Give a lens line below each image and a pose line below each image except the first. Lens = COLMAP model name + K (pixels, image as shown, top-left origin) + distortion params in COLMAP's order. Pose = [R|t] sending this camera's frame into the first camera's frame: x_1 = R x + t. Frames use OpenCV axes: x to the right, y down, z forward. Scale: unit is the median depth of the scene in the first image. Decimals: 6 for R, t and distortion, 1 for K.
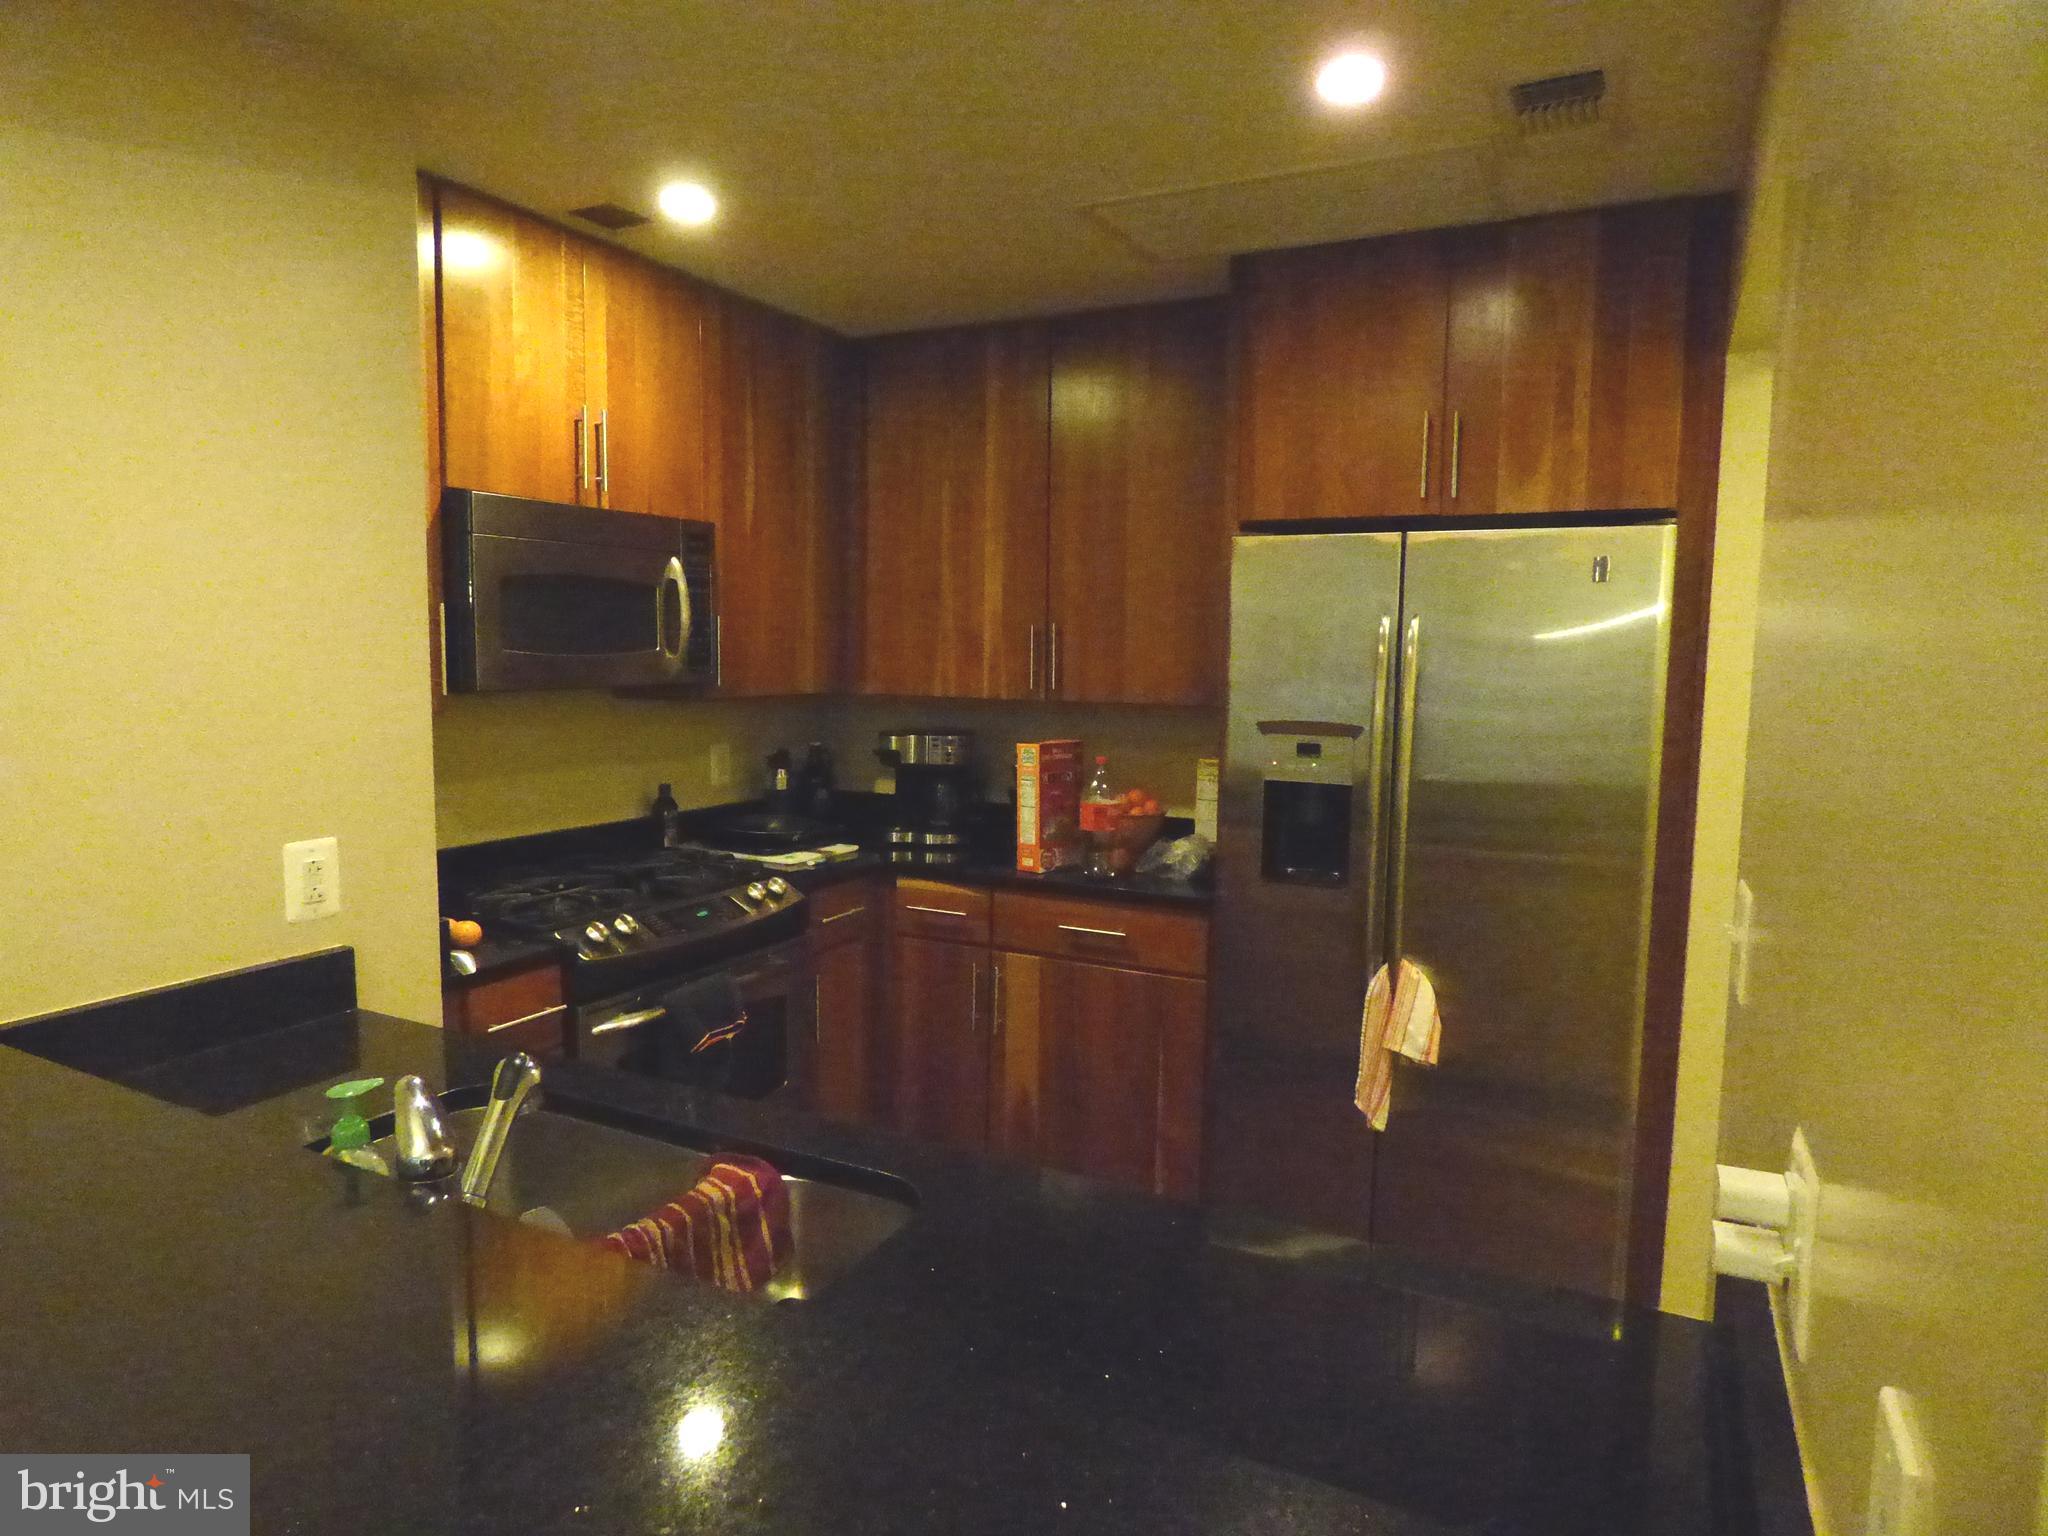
lens RADIAL K [[1229.1, 0, 1022.9], [0, 1229.1, 764.8], [0, 0, 1]] dist [0.003488, 0.002276]
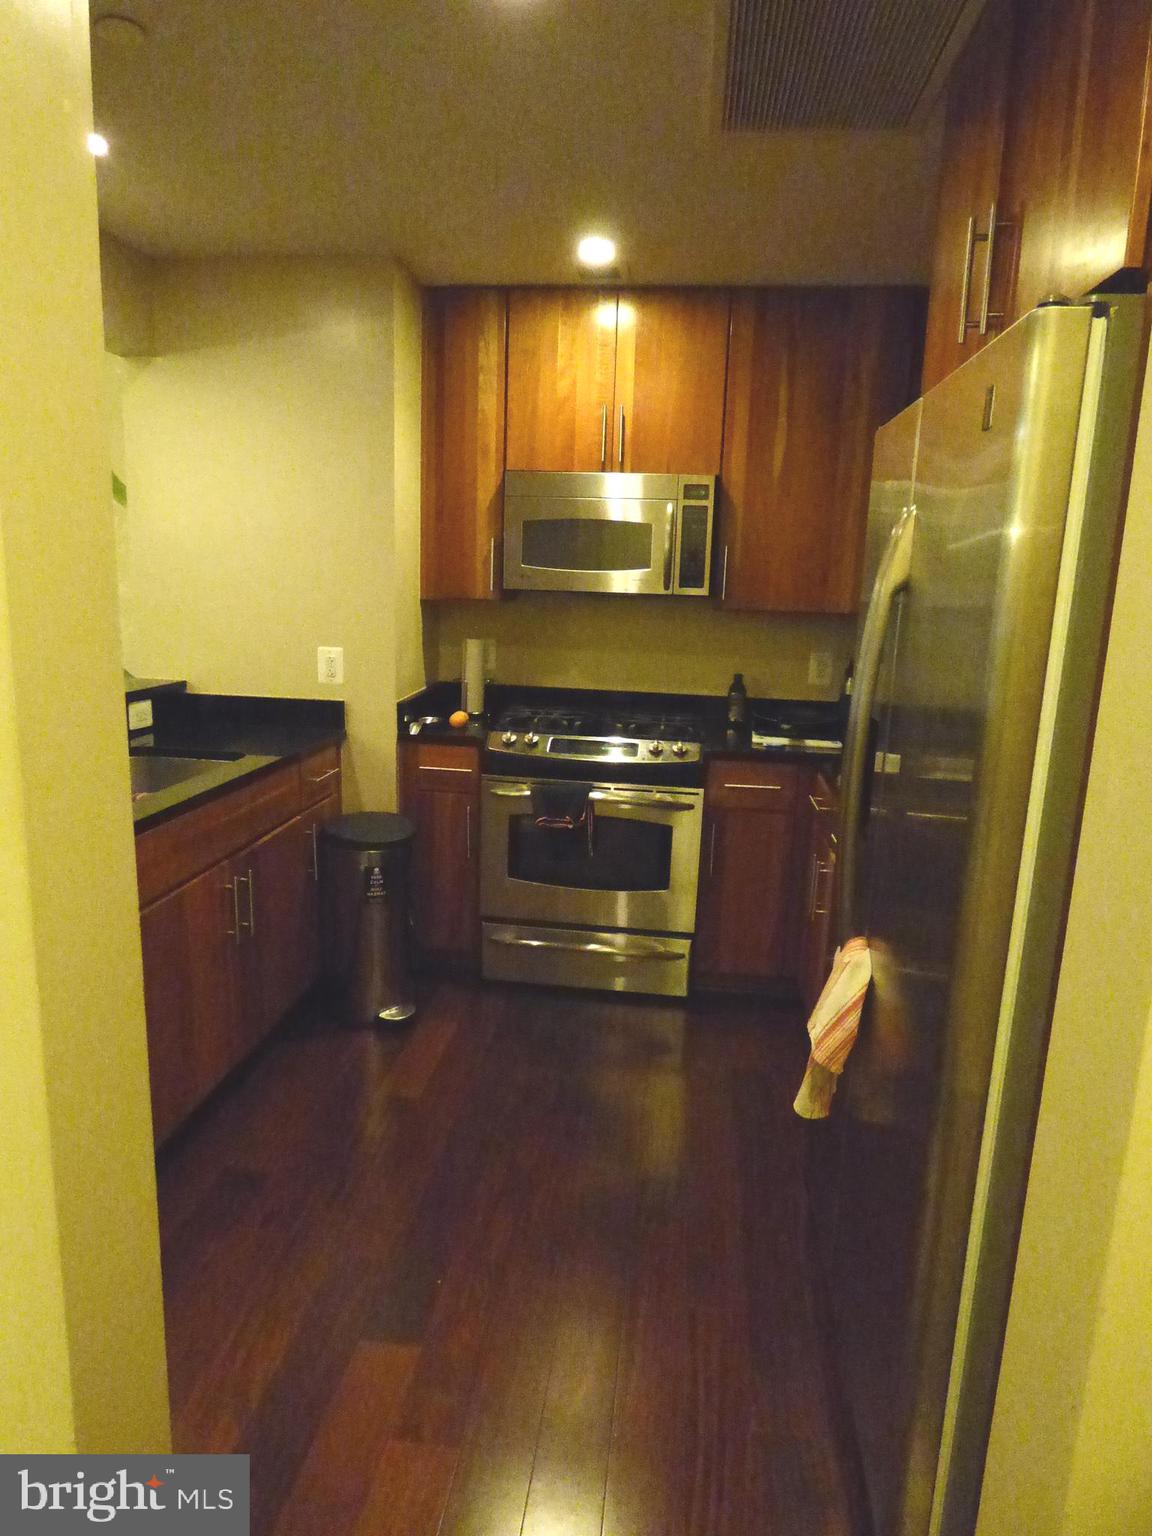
lens RADIAL K [[921.8, 0, 568.8], [0, 921.8, 768.9], [0, 0, 1]] dist [0.003488, 0.002276]
pose [[0.335460, 0.182967, -0.924116, 0.835348], [-0.118193, 0.981381, 0.151401, -0.017791], [0.934611, 0.058435, 0.350839, 0.640988]]
